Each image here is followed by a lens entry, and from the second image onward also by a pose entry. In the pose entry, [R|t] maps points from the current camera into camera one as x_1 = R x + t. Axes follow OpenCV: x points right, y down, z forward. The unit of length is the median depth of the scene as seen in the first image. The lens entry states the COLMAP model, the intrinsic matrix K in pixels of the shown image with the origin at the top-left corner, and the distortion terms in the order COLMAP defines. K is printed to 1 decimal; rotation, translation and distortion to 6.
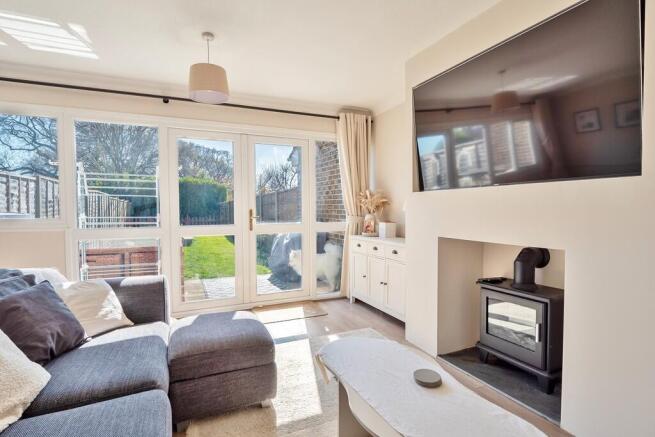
lens RADIAL K [[318.3, 0, 325.9], [0, 318.3, 221.7], [0, 0, 1]] dist [-0.013435, -0.000626]
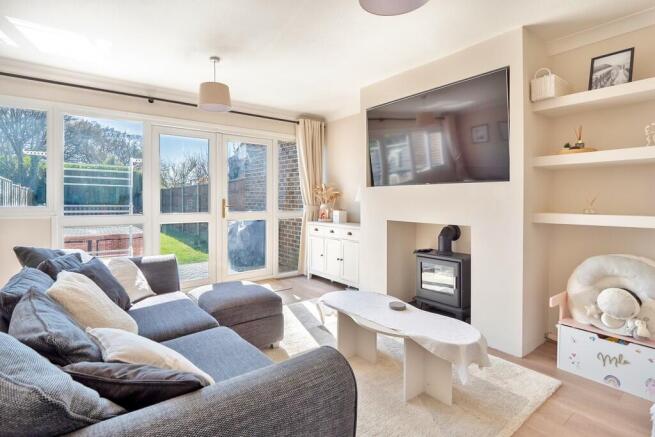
lens RADIAL K [[315.8, 0, 319.9], [0, 315.8, 201.0], [0, 0, 1]] dist [-0.014780, -0.000253]
pose [[0.975746, 0.006392, 0.218812, -0.145884], [0.001112, 0.999416, -0.034154, 0.006988], [-0.218902, 0.033569, 0.975169, -0.169362]]
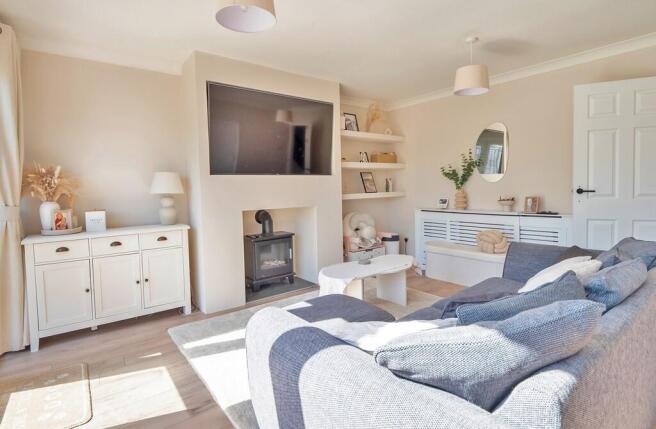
lens RADIAL K [[330.6, 0, 327.5], [0, 330.6, 195.8], [0, 0, 1]] dist [-0.001301, -0.000277]
pose [[-0.230051, -0.026897, 0.972807, -0.678959], [0.057270, 0.997511, 0.041123, -0.032704], [-0.971492, 0.065173, -0.227938, 0.627273]]
